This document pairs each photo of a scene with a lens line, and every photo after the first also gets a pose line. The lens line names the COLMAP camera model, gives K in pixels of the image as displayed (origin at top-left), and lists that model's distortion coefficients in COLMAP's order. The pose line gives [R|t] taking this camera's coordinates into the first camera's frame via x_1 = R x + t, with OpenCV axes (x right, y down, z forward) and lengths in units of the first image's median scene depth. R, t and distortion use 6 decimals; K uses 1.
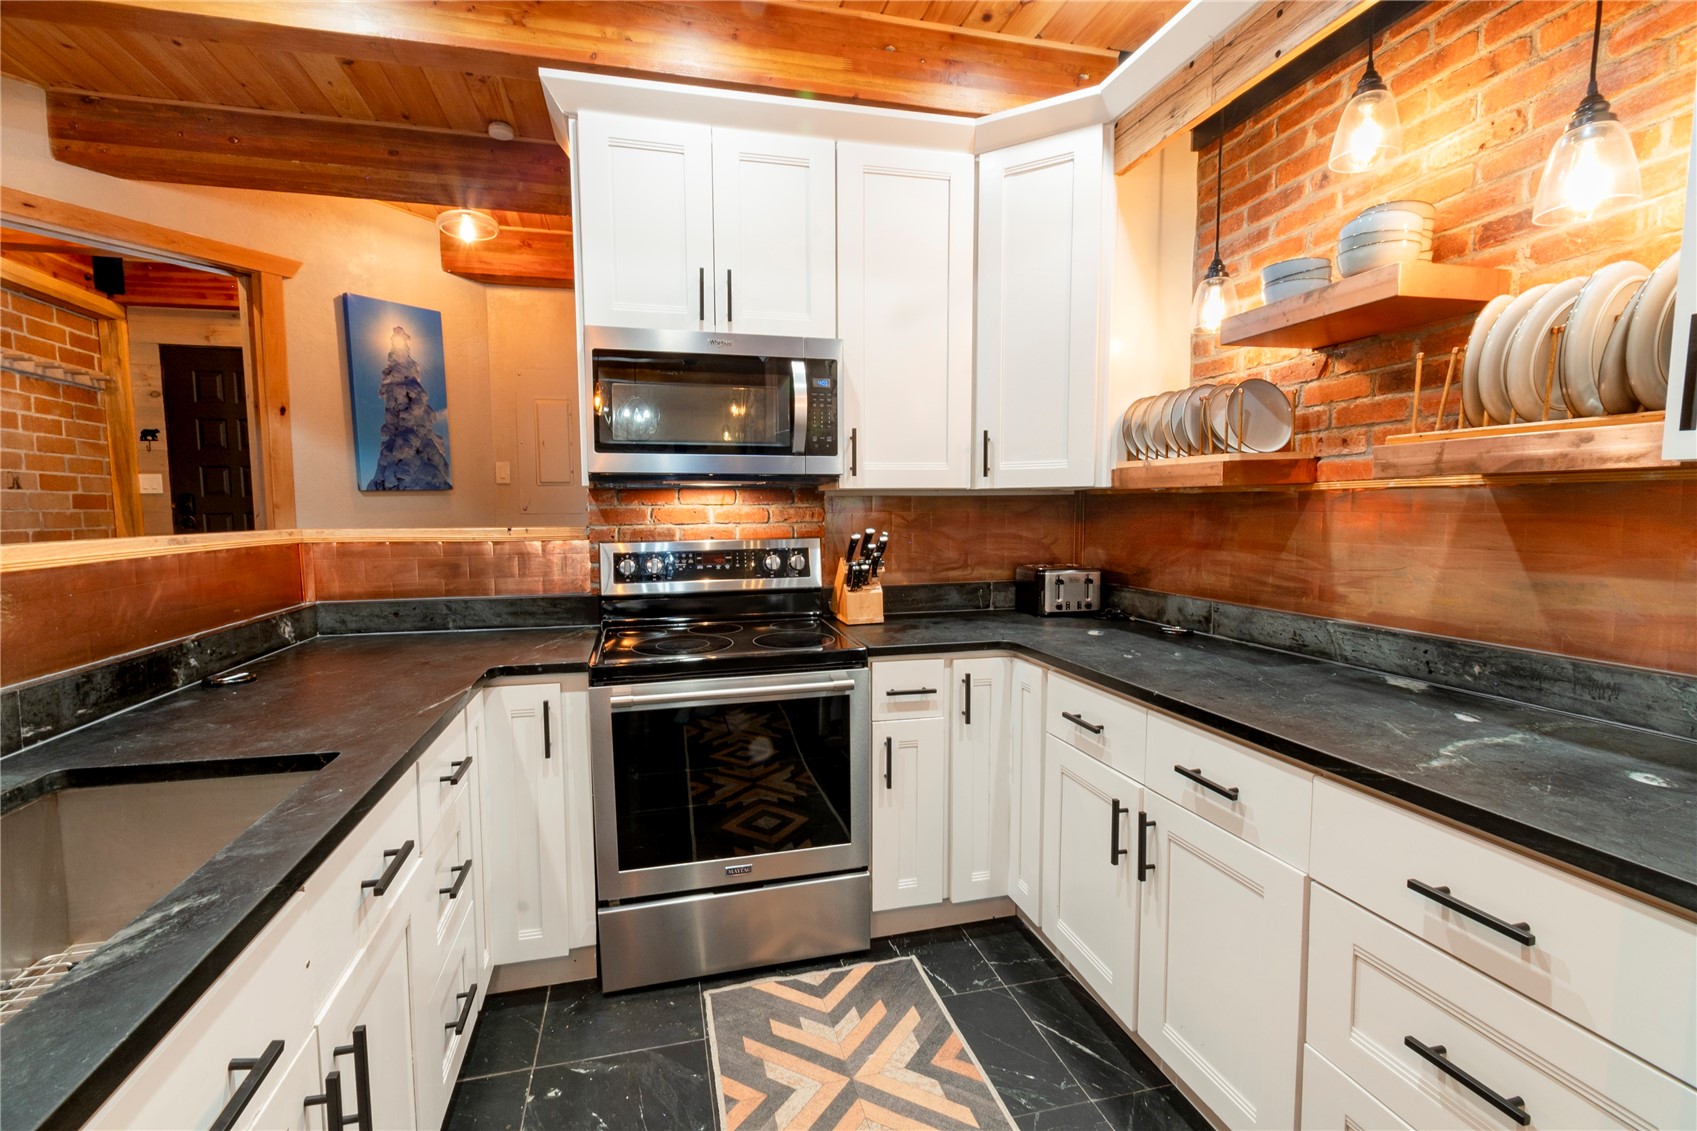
lens RADIAL K [[743.5, 0, 814.4], [0, 743.5, 566.8], [0, 0, 1]] dist [0.005640, -0.000823]
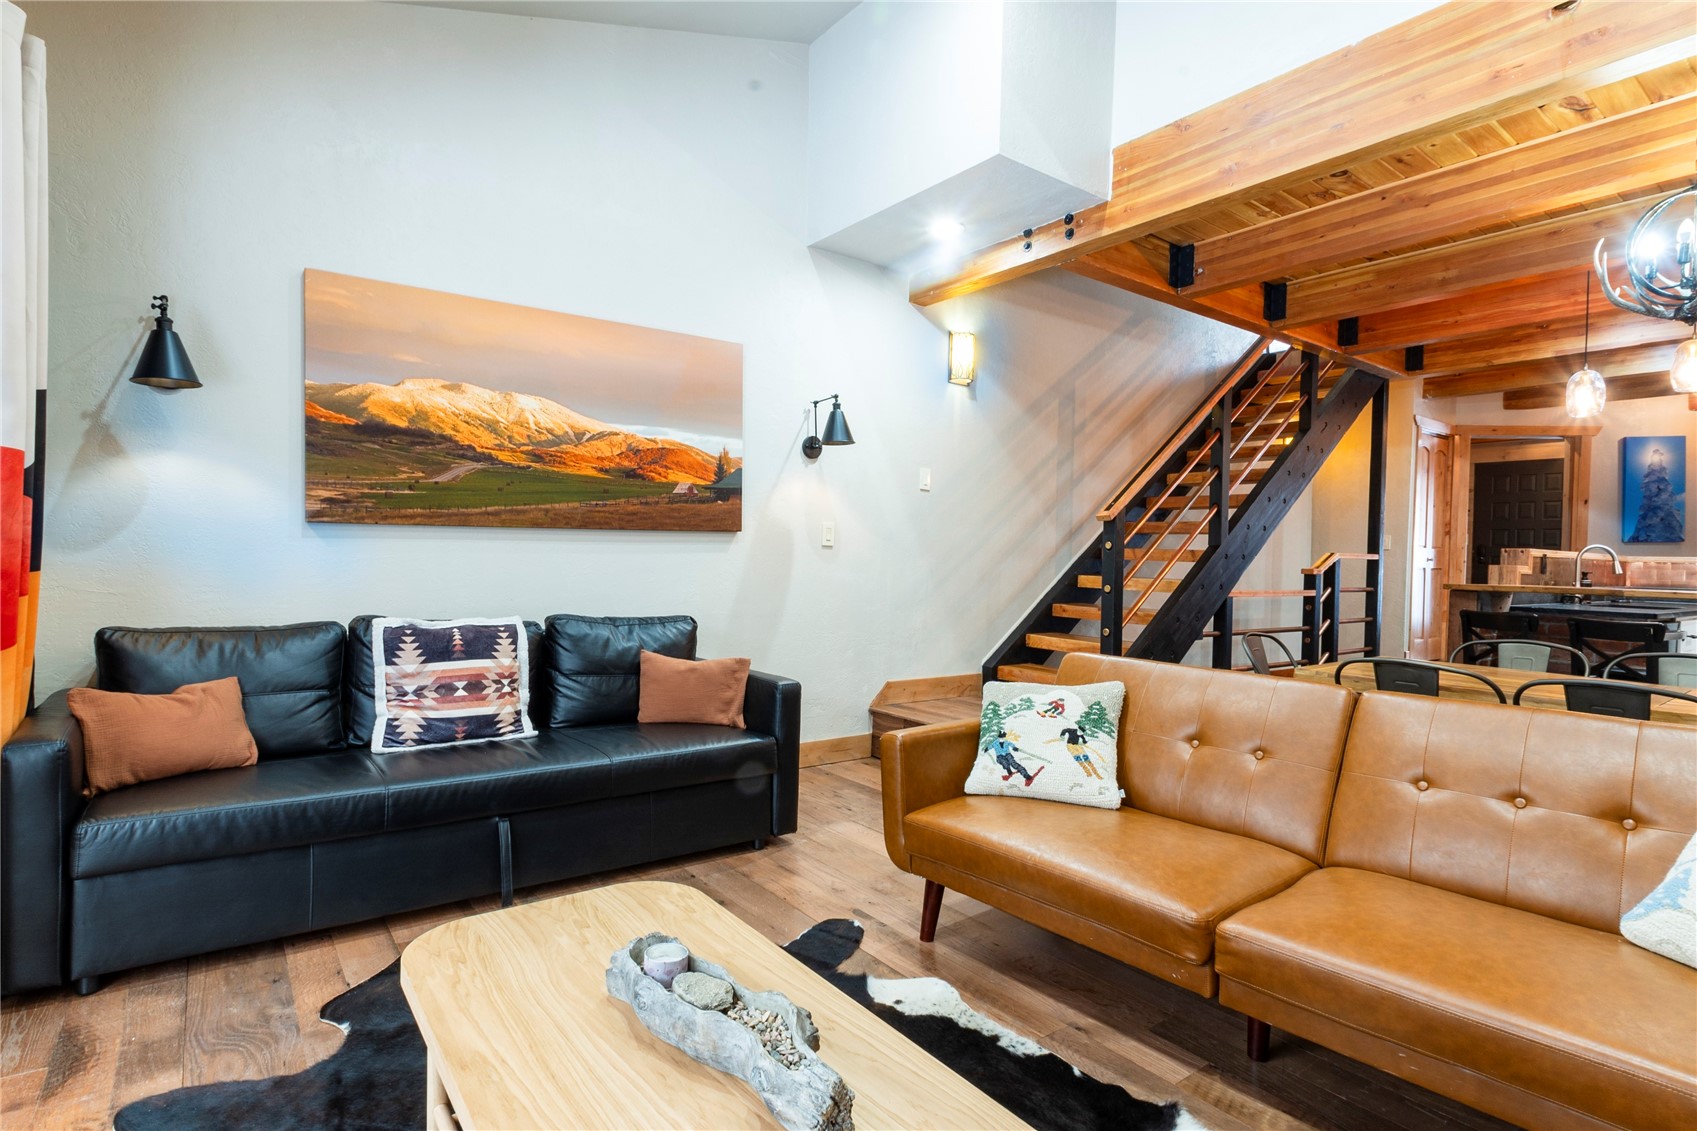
lens RADIAL K [[855.5, 0, 817.7], [0, 855.5, 575.3], [0, 0, 1]] dist [0.011717, -0.006588]
pose [[0.392502, 0.034783, -0.919093, 0.813456], [-0.099551, 0.995021, -0.004857, 0.271927], [0.914348, 0.093404, 0.394010, -2.374230]]
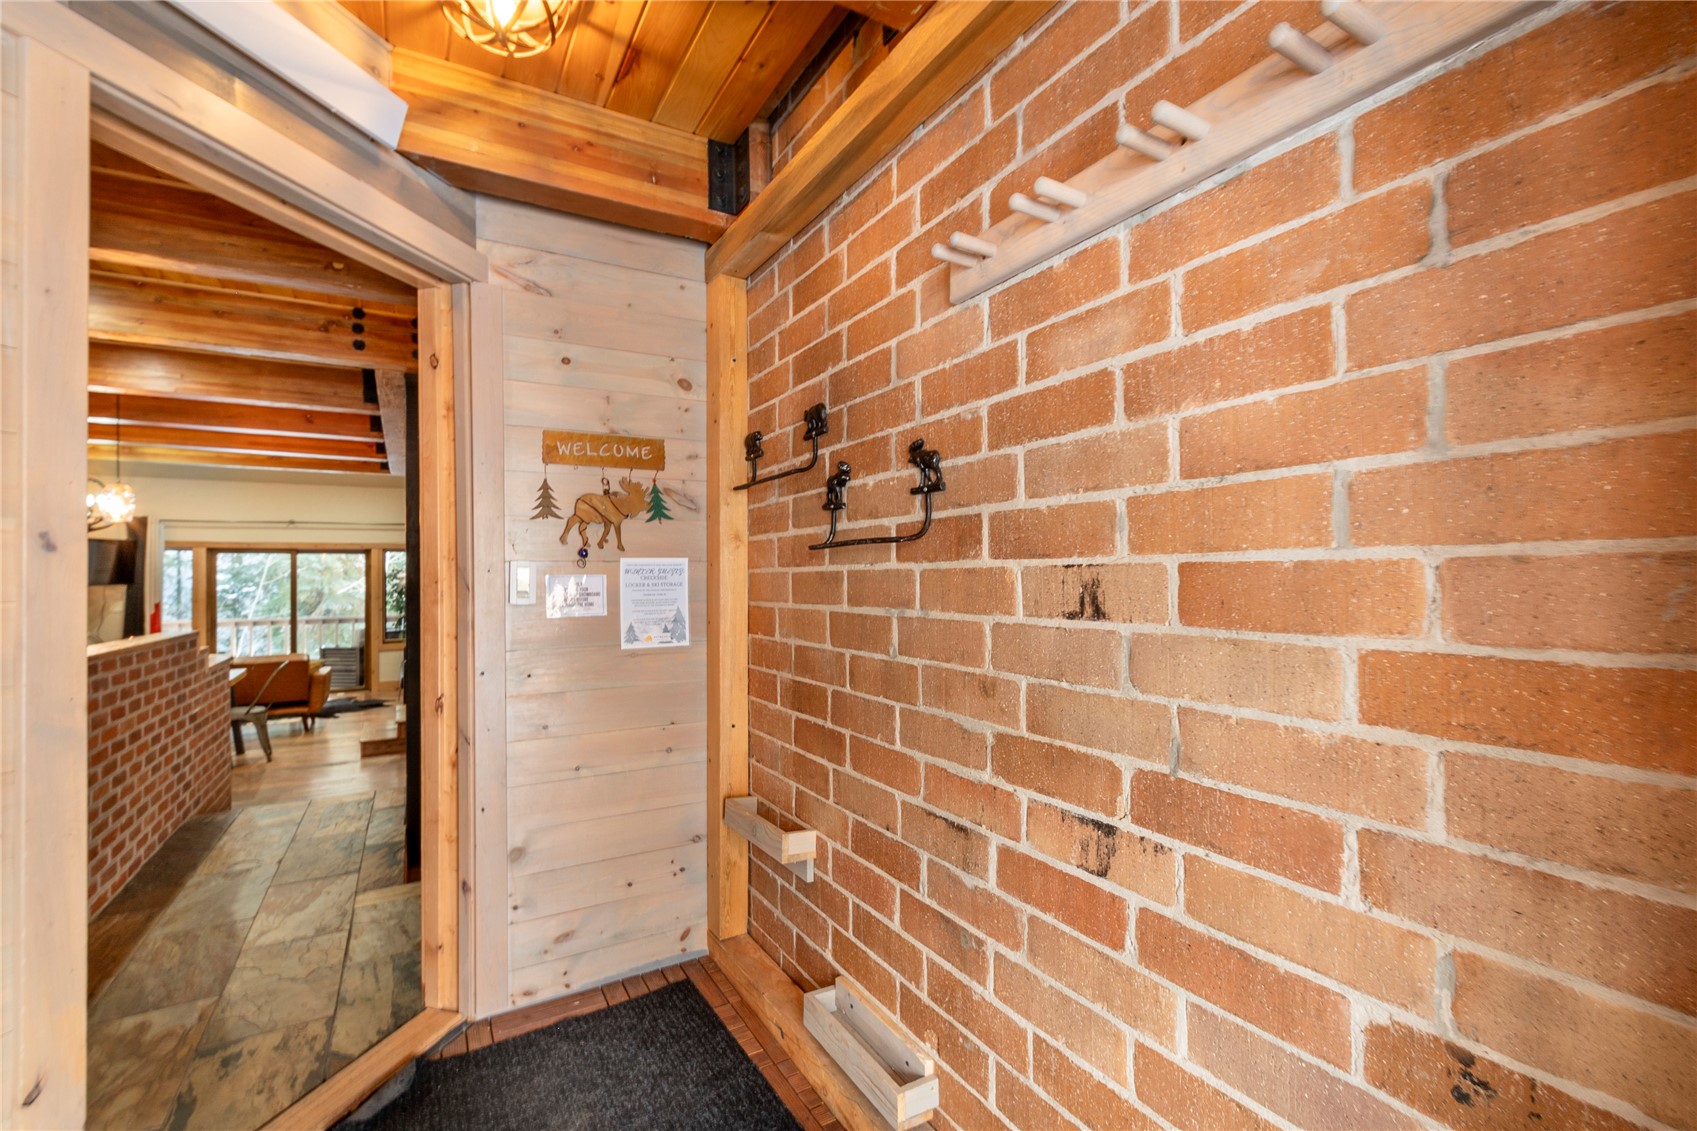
lens RADIAL K [[743.5, 0, 834.2], [0, 743.5, 569.7], [0, 0, 1]] dist [0.005640, -0.000823]
pose [[-0.951867, 0.010166, -0.306343, -1.293209], [-0.008562, 0.998178, 0.059727, -0.210012], [0.306392, 0.059475, -0.950046, 1.862823]]
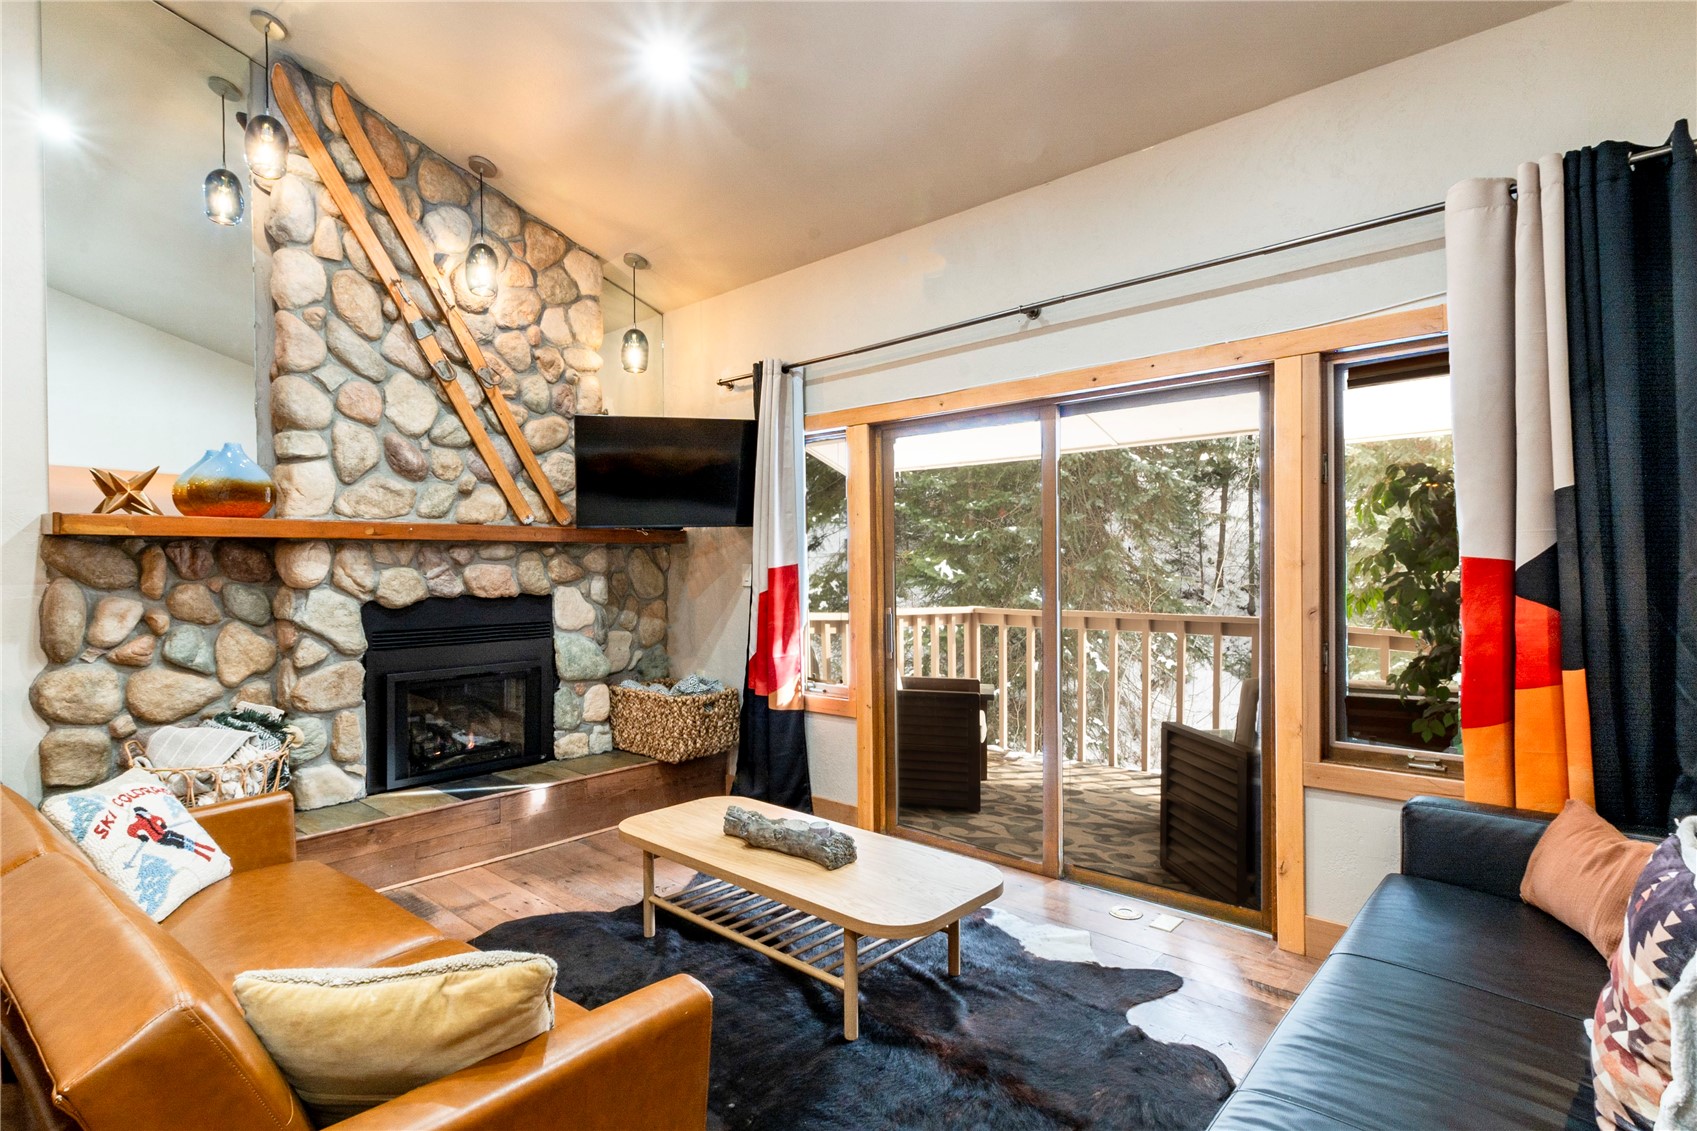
lens RADIAL K [[855.5, 0, 842.9], [0, 855.5, 566.5], [0, 0, 1]] dist [0.011717, -0.006588]
pose [[-0.580077, 0.005909, 0.814540, -0.758193], [0.075501, 0.996059, 0.046542, 0.125625], [-0.811055, 0.088497, -0.578237, -1.608298]]
